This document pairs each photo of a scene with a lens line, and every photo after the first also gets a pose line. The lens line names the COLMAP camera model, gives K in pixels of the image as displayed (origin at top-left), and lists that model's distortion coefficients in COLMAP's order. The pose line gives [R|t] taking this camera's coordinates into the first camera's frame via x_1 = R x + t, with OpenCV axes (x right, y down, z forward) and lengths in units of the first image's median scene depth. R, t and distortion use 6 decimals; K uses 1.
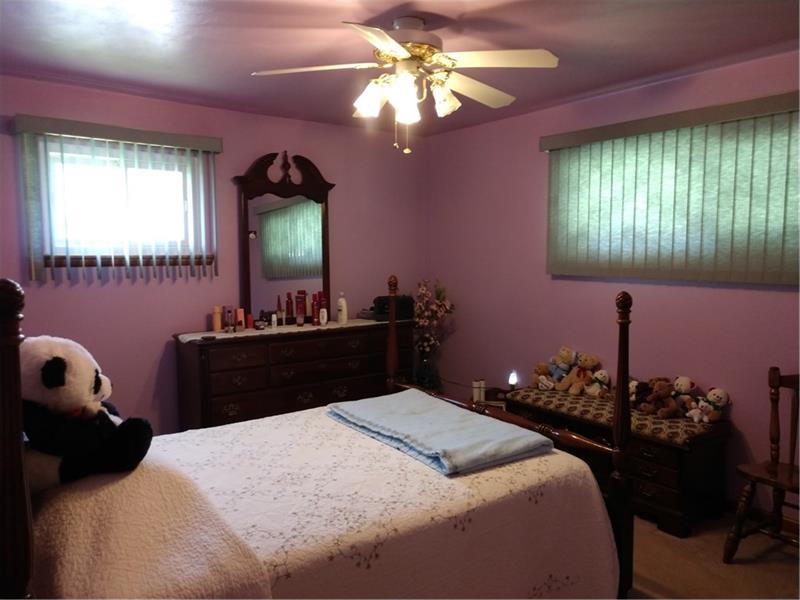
lens RADIAL K [[602.1, 0, 400.0], [0, 602.1, 300.0], [0, 0, 1]] dist [0.000046, -0.001189]
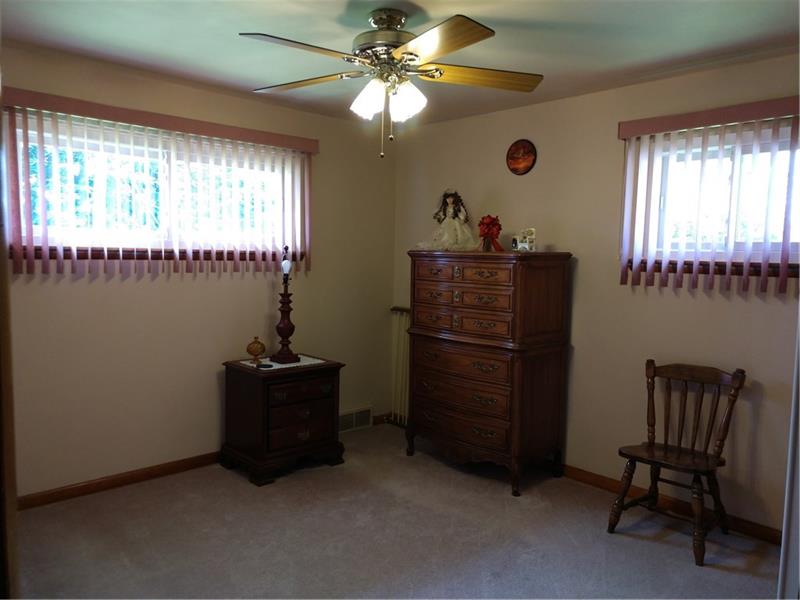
lens RADIAL K [[602.1, 0, 400.0], [0, 602.1, 300.0], [0, 0, 1]] dist [0.000046, -0.001189]
pose [[0.973725, 0.008163, 0.227583, -0.219743], [-0.008296, 0.999966, -0.000373, 0.003900], [-0.227578, -0.001524, 0.973759, -0.021527]]
